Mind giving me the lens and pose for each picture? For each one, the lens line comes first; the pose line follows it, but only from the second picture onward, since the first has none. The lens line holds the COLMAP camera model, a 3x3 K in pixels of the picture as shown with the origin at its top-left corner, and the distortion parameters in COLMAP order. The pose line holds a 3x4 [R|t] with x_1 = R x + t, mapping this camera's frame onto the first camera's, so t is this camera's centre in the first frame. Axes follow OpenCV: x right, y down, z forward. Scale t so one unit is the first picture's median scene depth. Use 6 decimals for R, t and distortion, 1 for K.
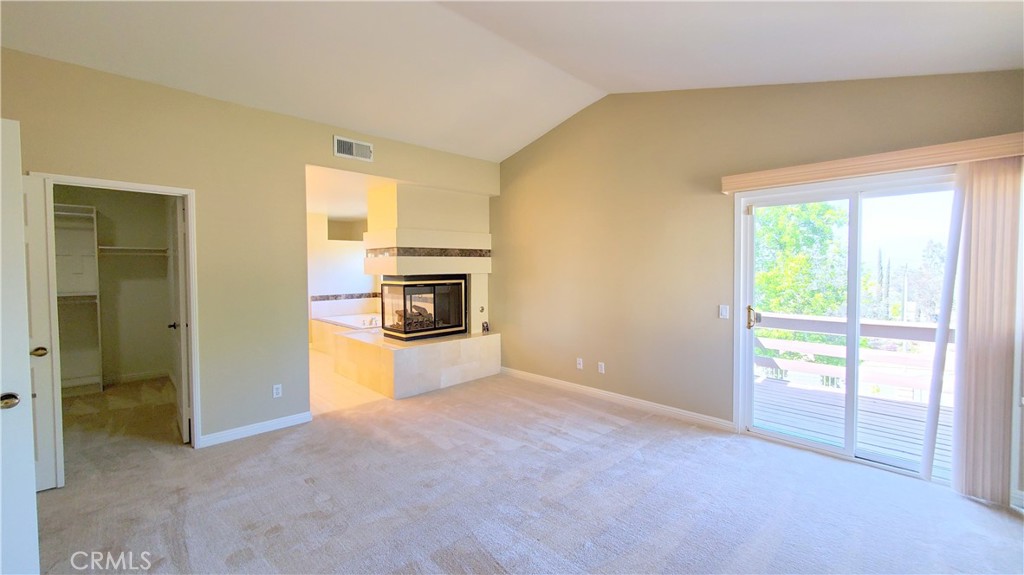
lens RADIAL K [[413.9, 0, 514.9], [0, 413.9, 280.1], [0, 0, 1]] dist [-0.015169, -0.000827]
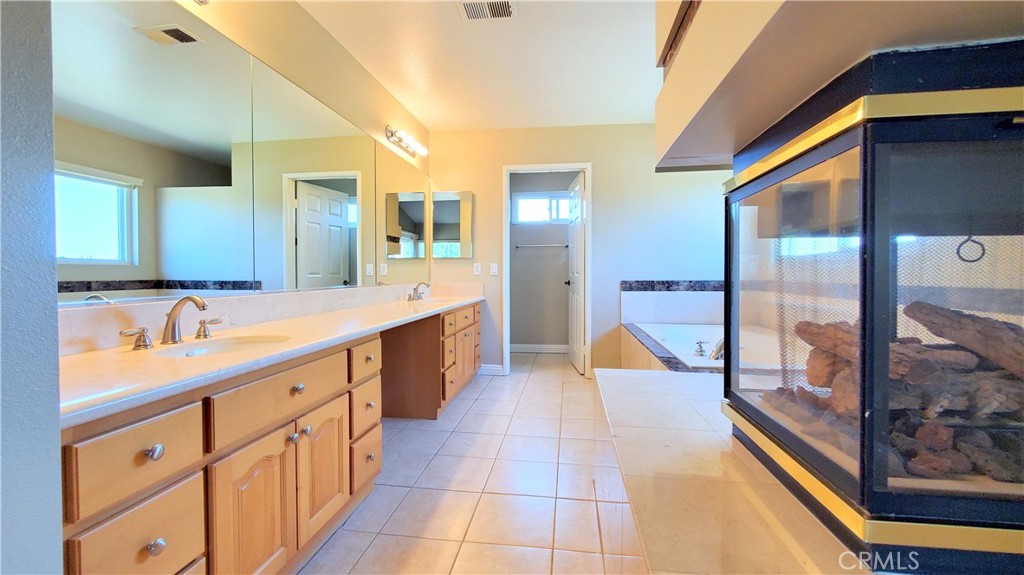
lens RADIAL K [[413.9, 0, 512.5], [0, 413.9, 280.8], [0, 0, 1]] dist [-0.015169, -0.000827]
pose [[0.591266, 0.021380, -0.806193, -0.209005], [-0.040924, 0.999156, -0.003517, 0.058781], [0.805437, 0.035072, 0.591642, 0.755655]]
